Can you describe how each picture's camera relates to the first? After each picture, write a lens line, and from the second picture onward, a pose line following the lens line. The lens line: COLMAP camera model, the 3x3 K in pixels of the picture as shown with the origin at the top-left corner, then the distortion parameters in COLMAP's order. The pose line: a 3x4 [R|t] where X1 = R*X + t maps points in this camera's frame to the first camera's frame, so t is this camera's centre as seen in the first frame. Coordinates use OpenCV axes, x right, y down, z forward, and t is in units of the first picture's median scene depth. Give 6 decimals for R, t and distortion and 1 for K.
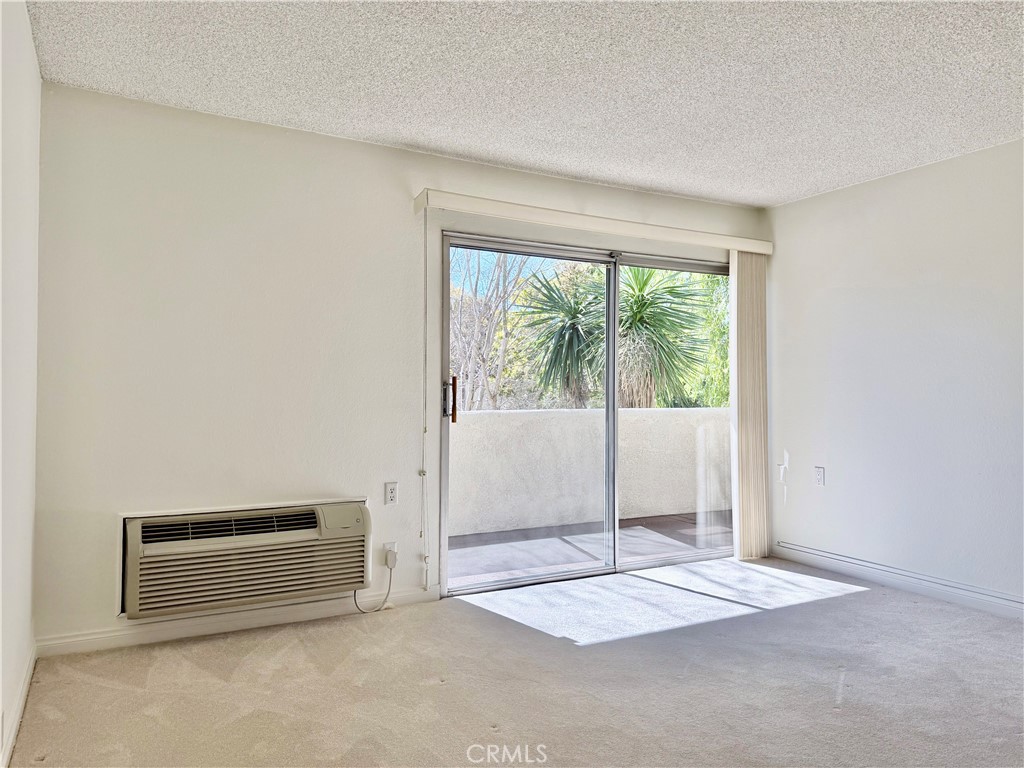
lens RADIAL K [[722.2, 0, 512.0], [0, 722.2, 384.0], [0, 0, 1]] dist [0.079627, -0.113466]
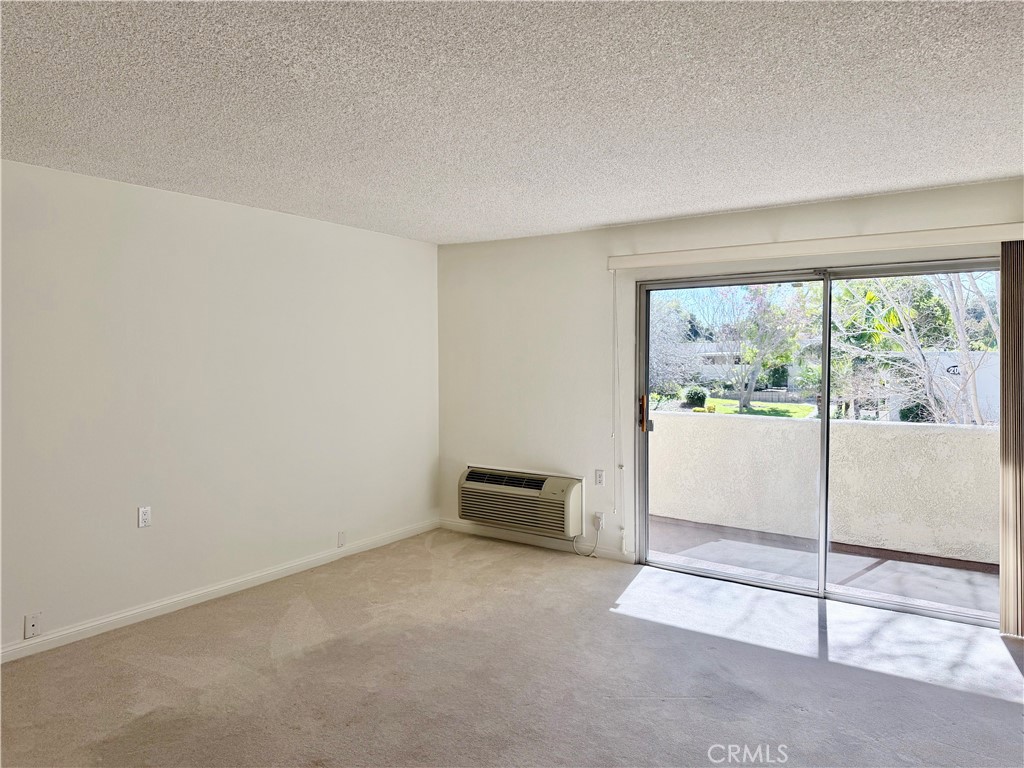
lens RADIAL K [[711.9, 0, 517.8], [0, 711.9, 394.3], [0, 0, 1]] dist [0.067823, -0.107674]
pose [[0.460910, 0.047903, -0.886153, 1.022385], [0.004058, 0.998418, 0.056083, -0.092620], [0.887438, -0.029445, 0.459986, 0.240298]]
